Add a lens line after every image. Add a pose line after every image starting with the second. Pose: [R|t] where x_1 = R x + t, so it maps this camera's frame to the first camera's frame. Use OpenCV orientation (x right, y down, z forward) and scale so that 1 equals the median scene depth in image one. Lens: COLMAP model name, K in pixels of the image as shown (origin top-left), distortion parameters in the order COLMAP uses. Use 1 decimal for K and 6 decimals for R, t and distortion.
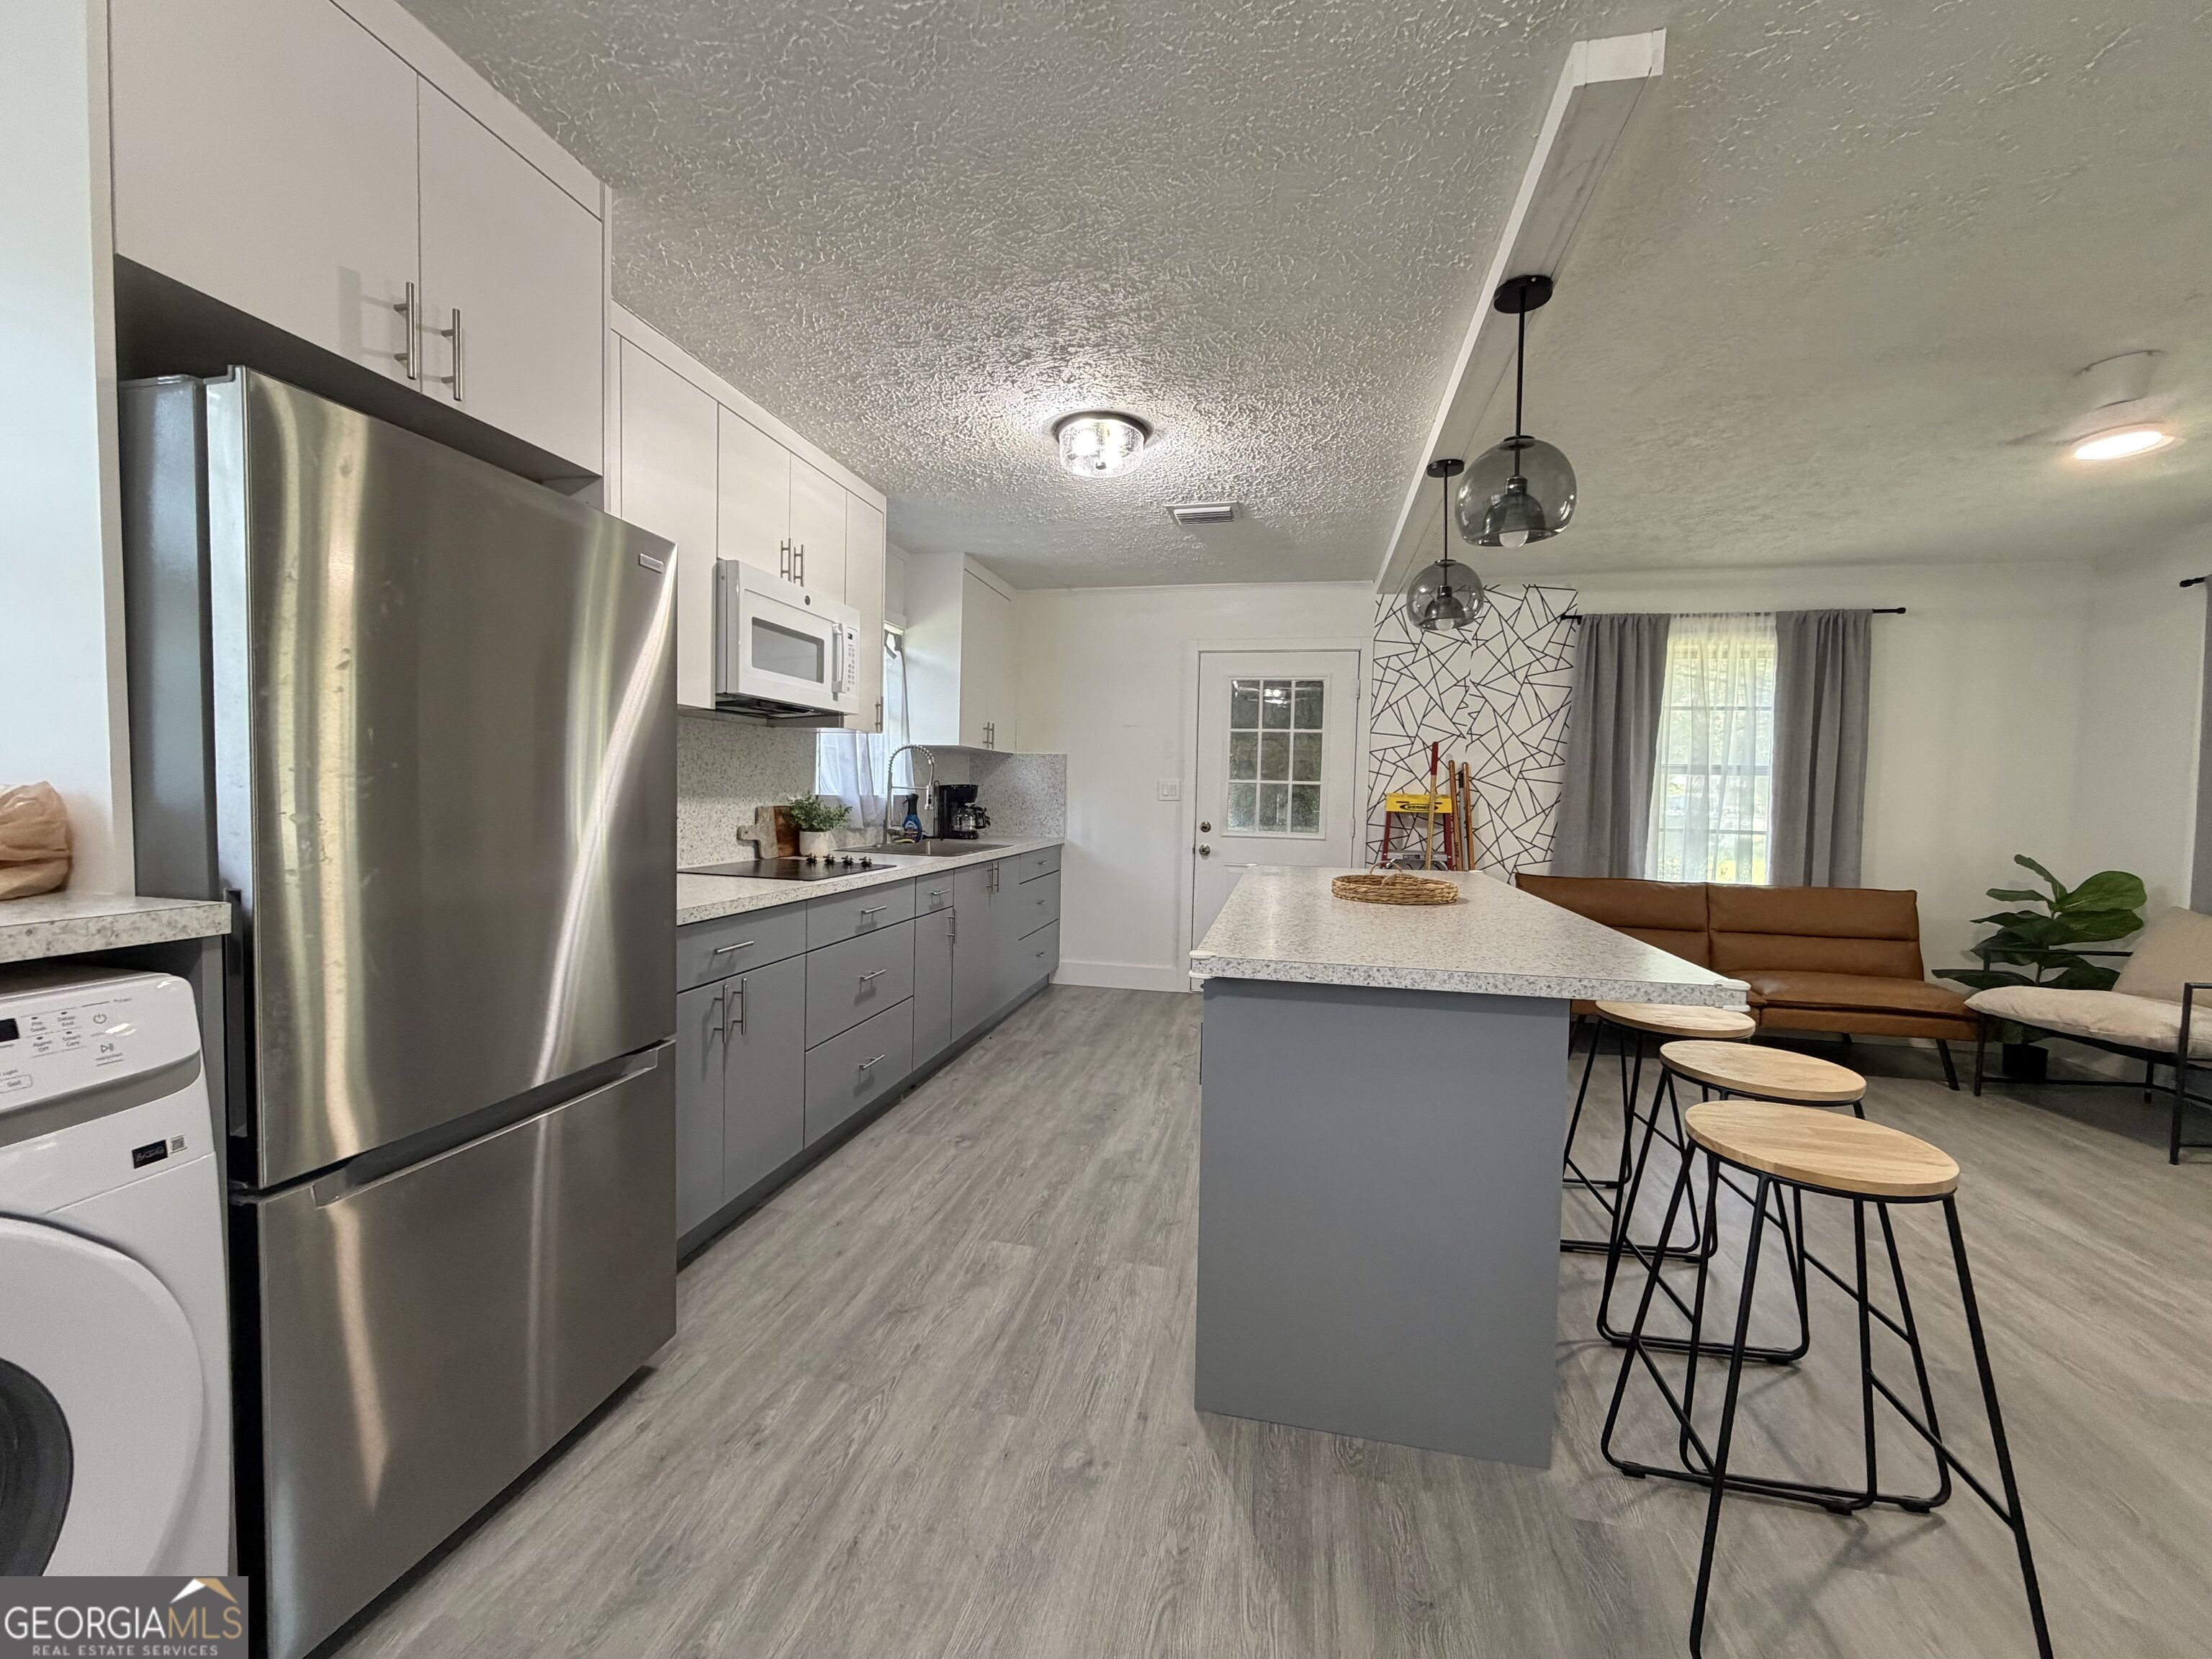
lens RADIAL K [[880.7, 0, 1099.1], [0, 880.7, 832.3], [0, 0, 1]] dist [-0.000458, 0.000135]
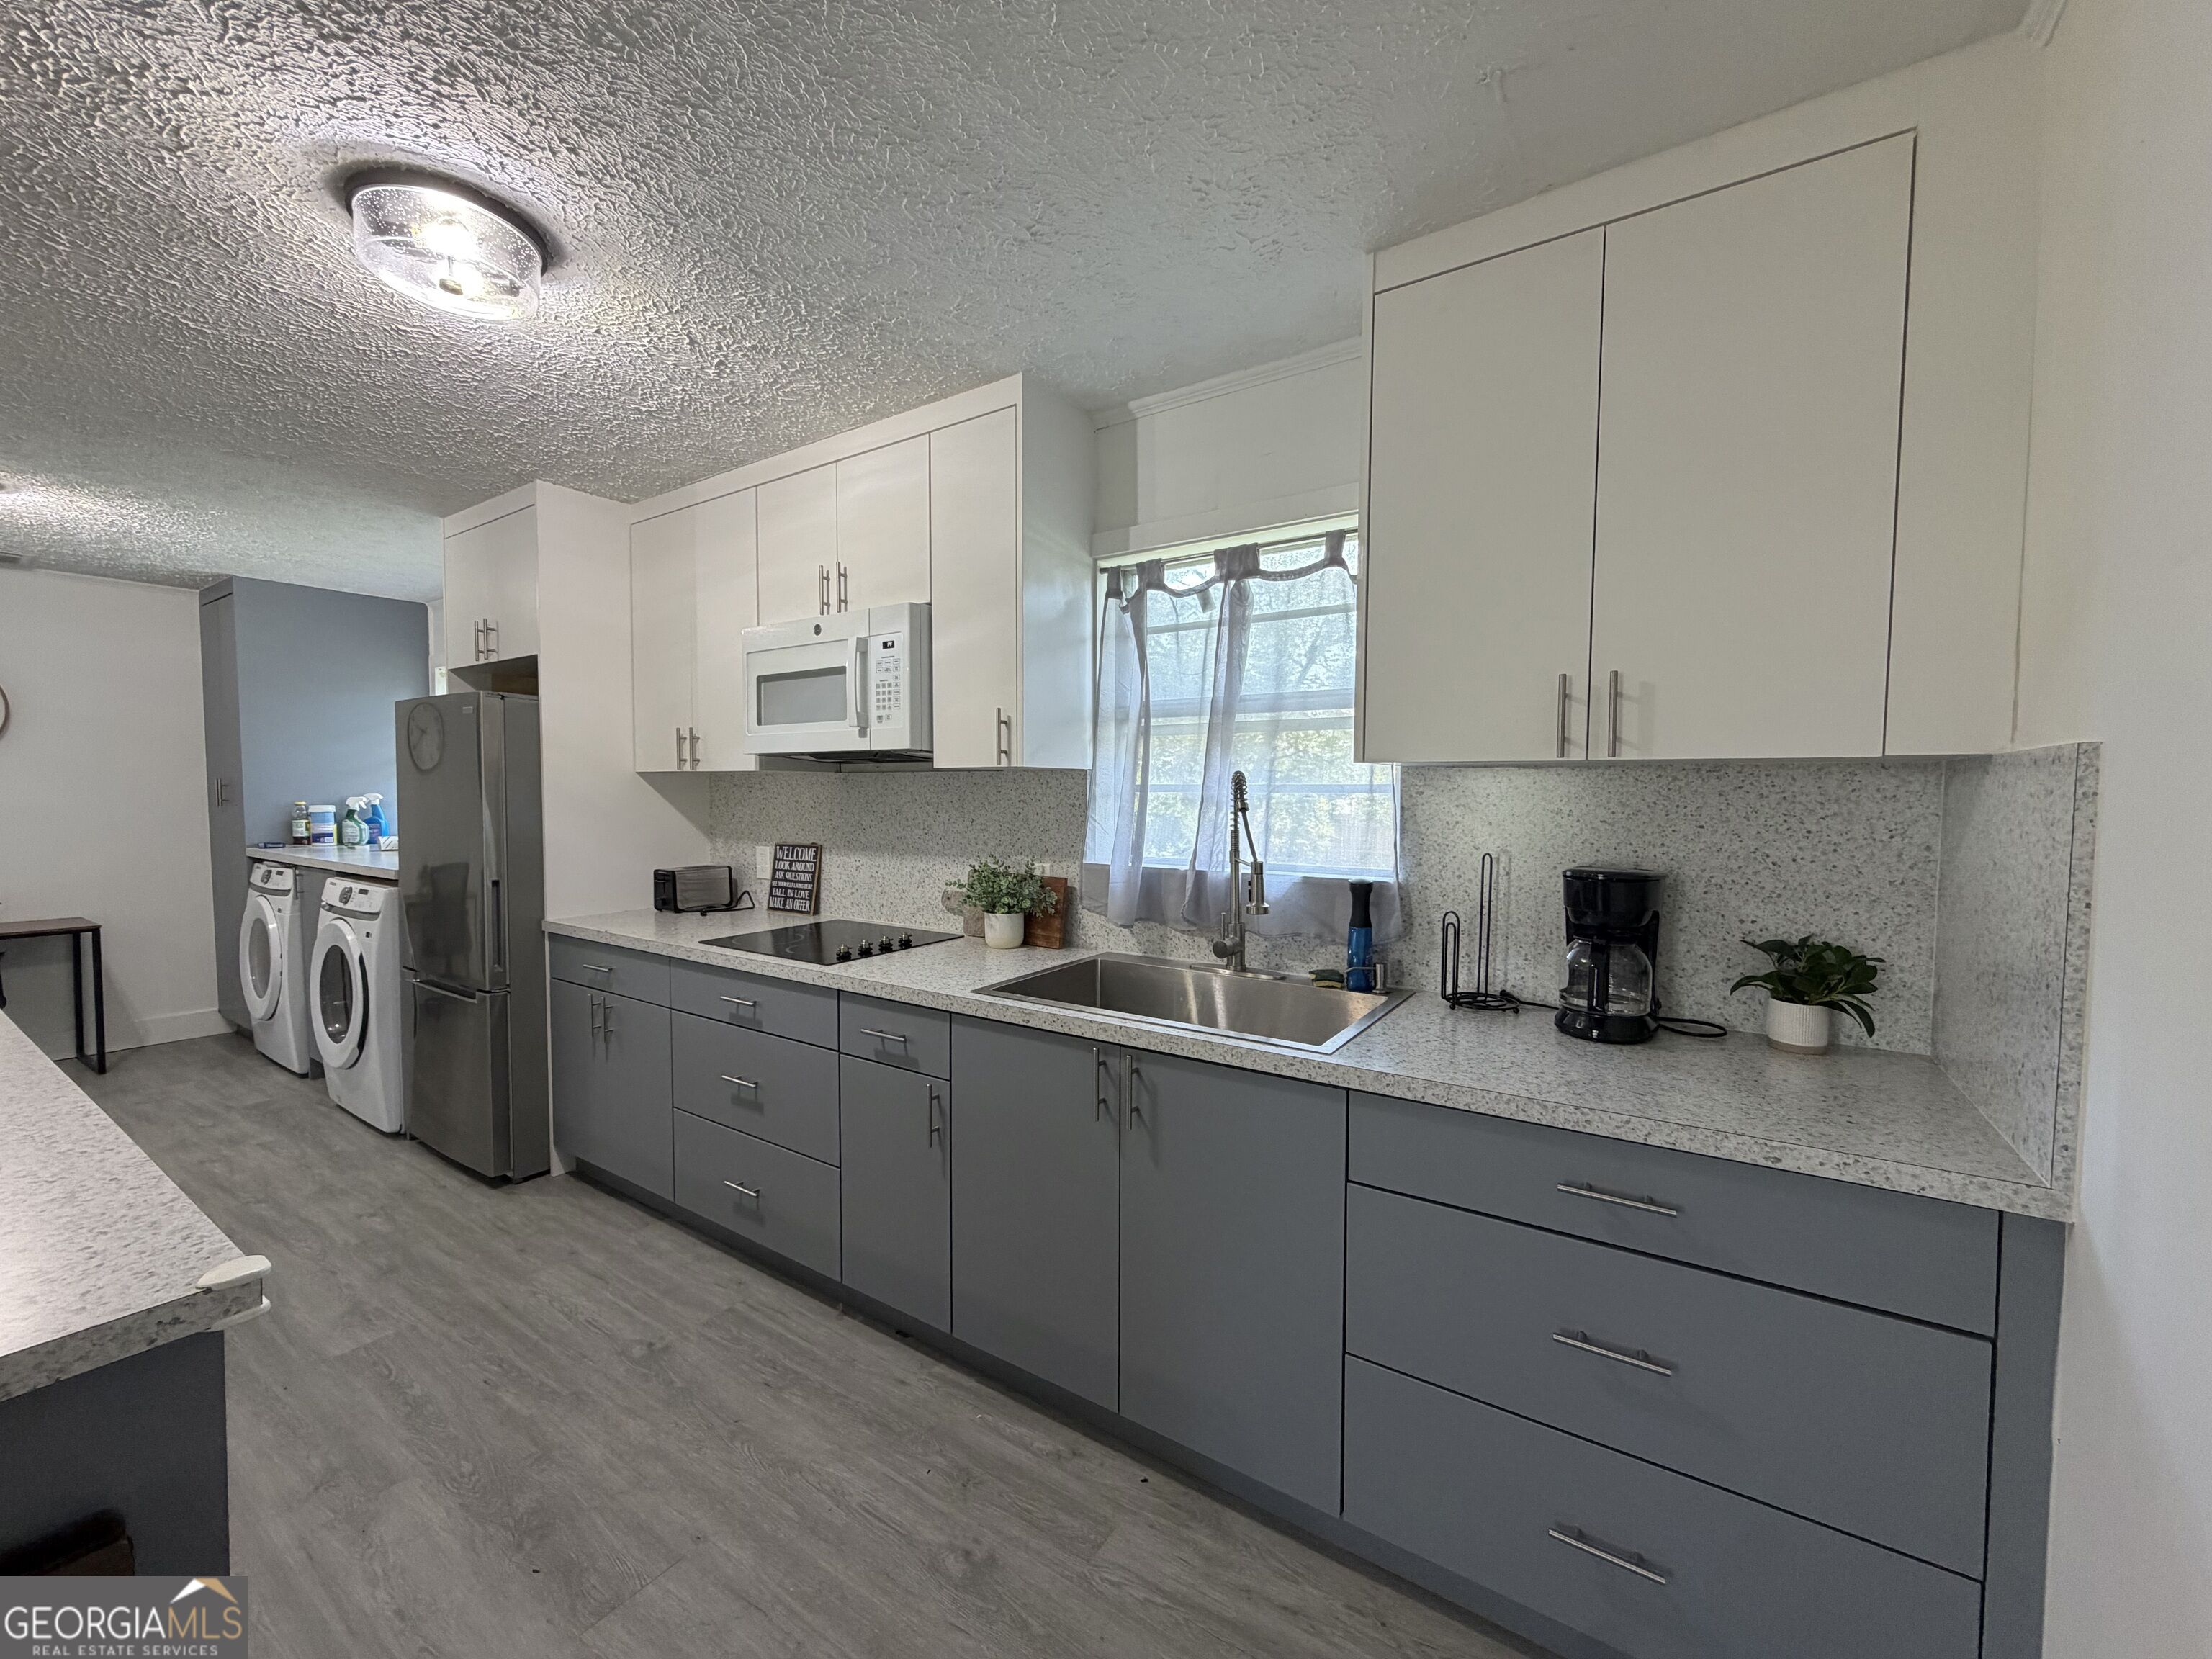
lens RADIAL K [[880.7, 0, 1099.1], [0, 880.7, 832.3], [0, 0, 1]] dist [-0.000458, 0.000135]
pose [[-0.363670, 0.017579, -0.931362, 0.296729], [-0.058523, 0.997416, 0.041677, -0.094497], [0.929688, 0.069663, -0.361701, 1.260688]]
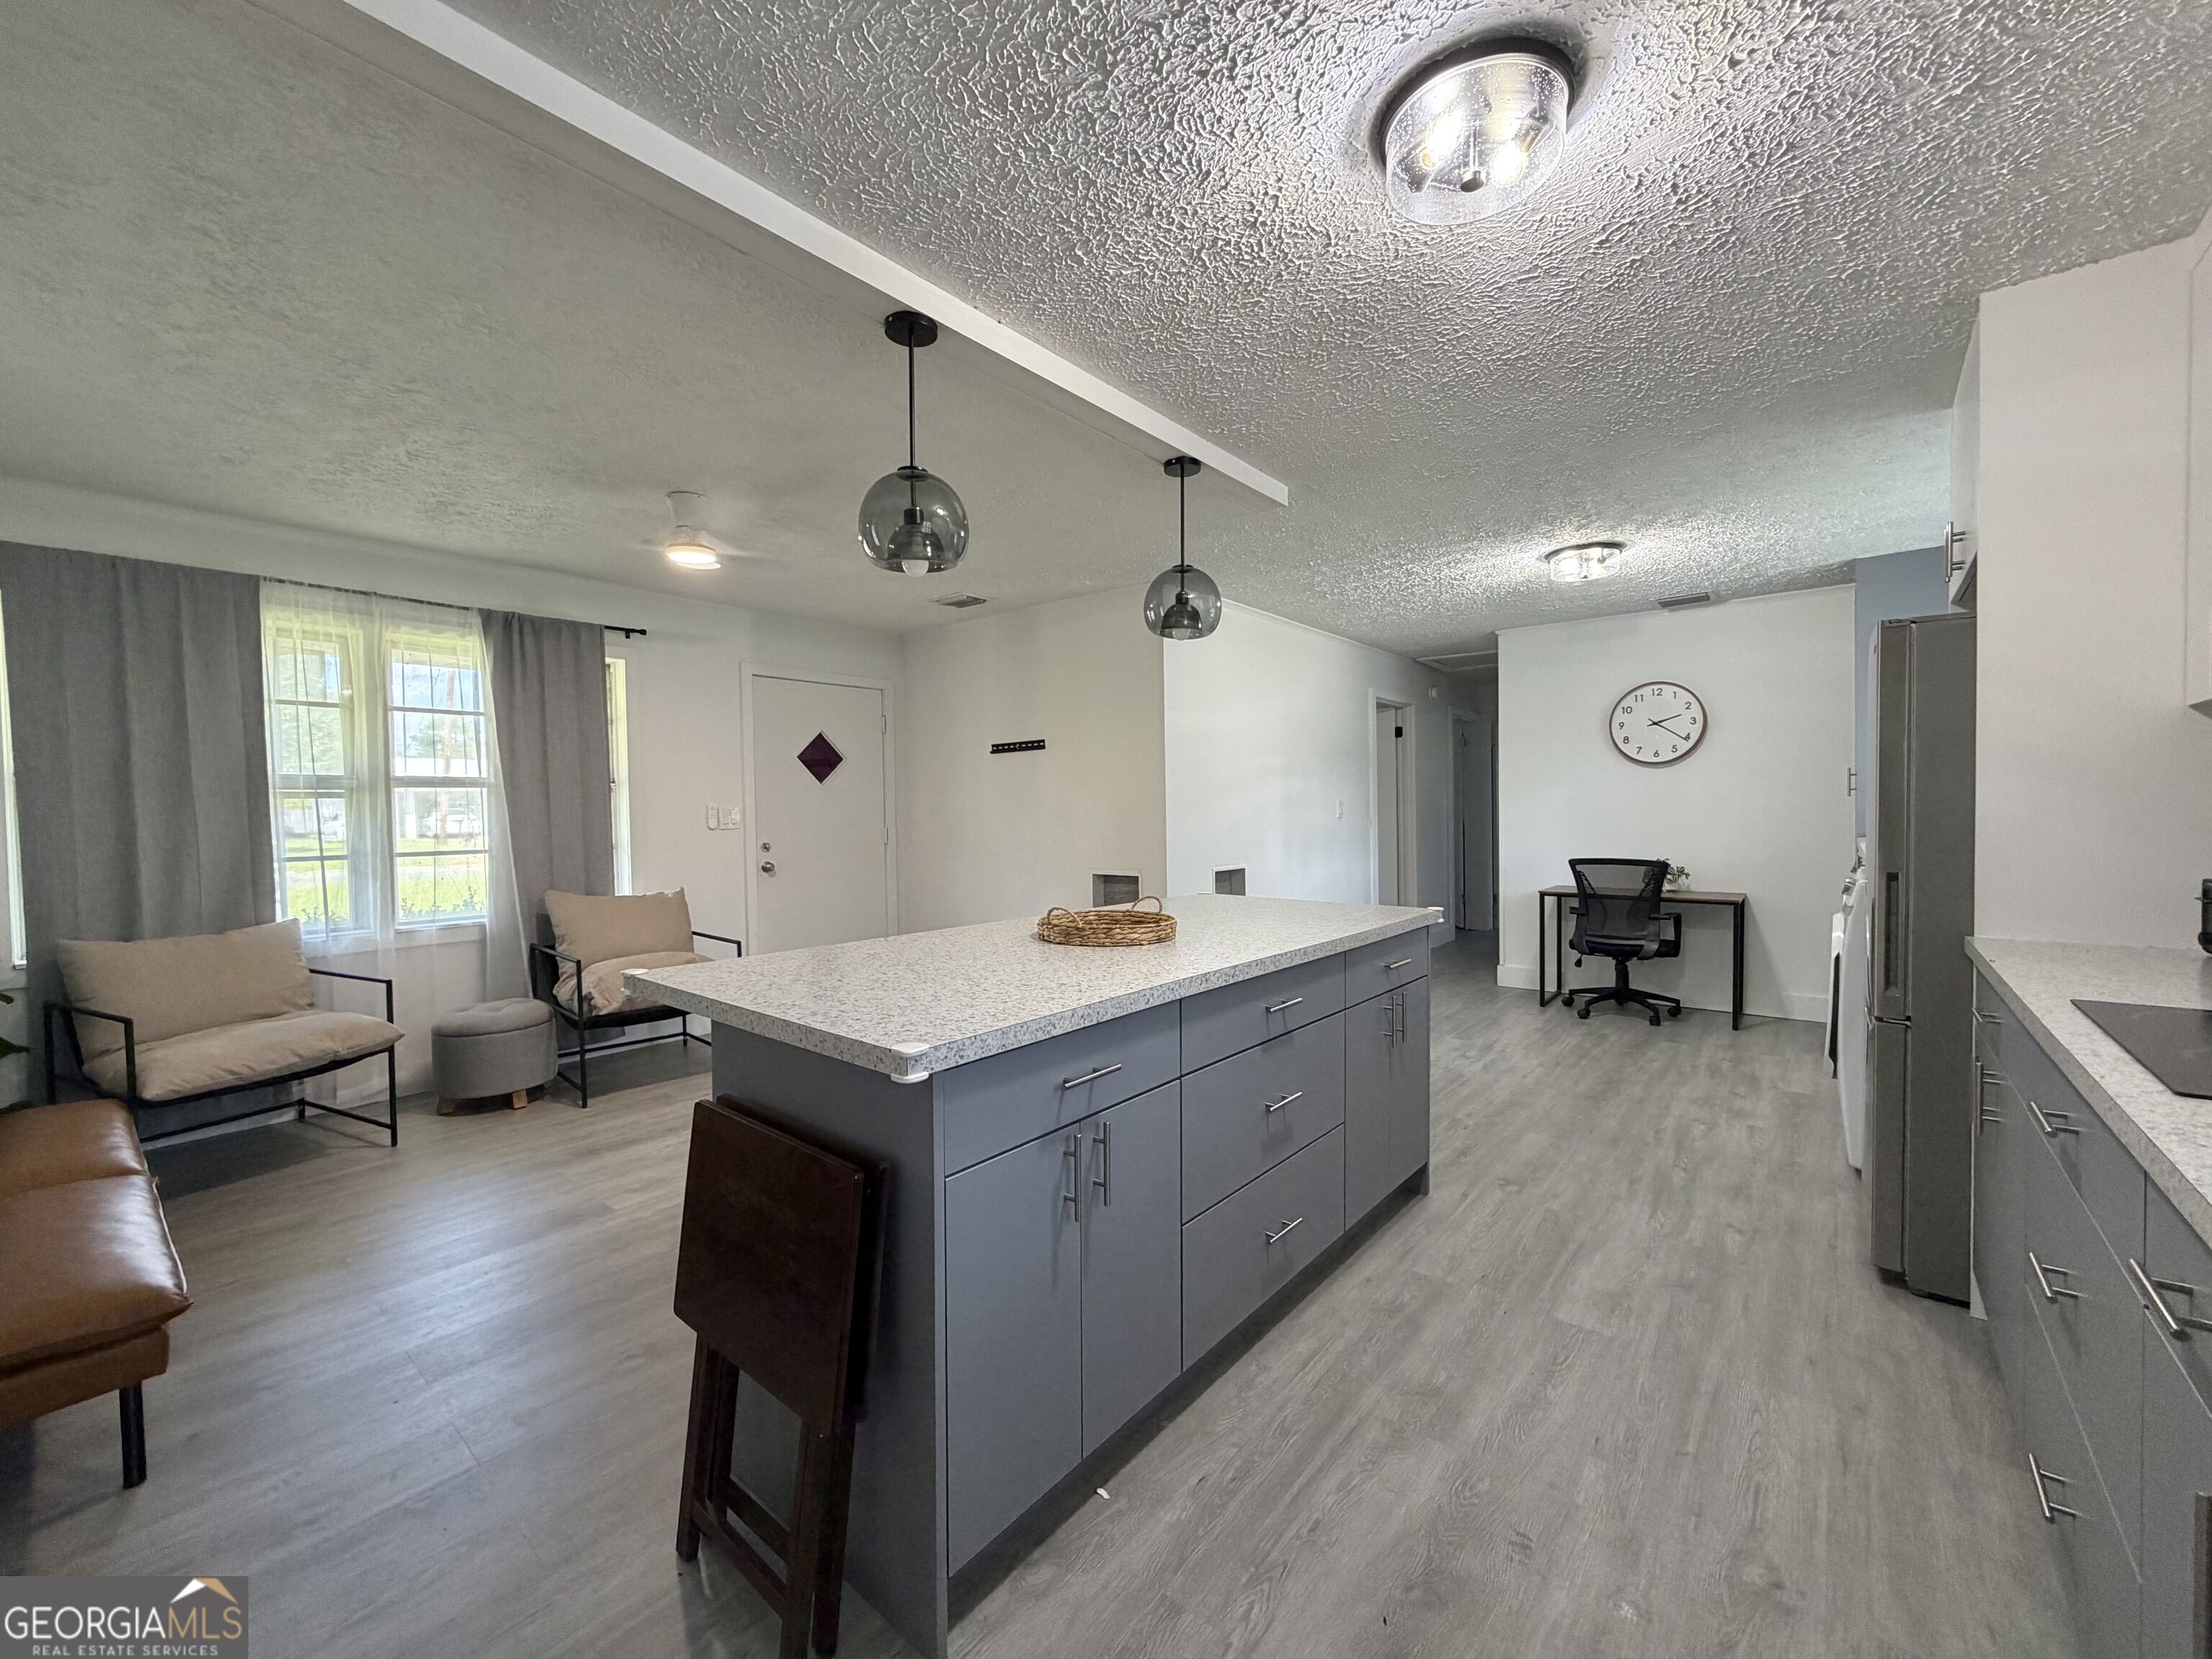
lens RADIAL K [[880.7, 0, 1099.1], [0, 880.7, 832.3], [0, 0, 1]] dist [-0.000458, 0.000135]
pose [[-0.888419, -0.022877, 0.458464, -0.036582], [0.014355, 0.996884, 0.077560, -0.066971], [-0.458810, 0.075487, -0.885322, 1.237968]]
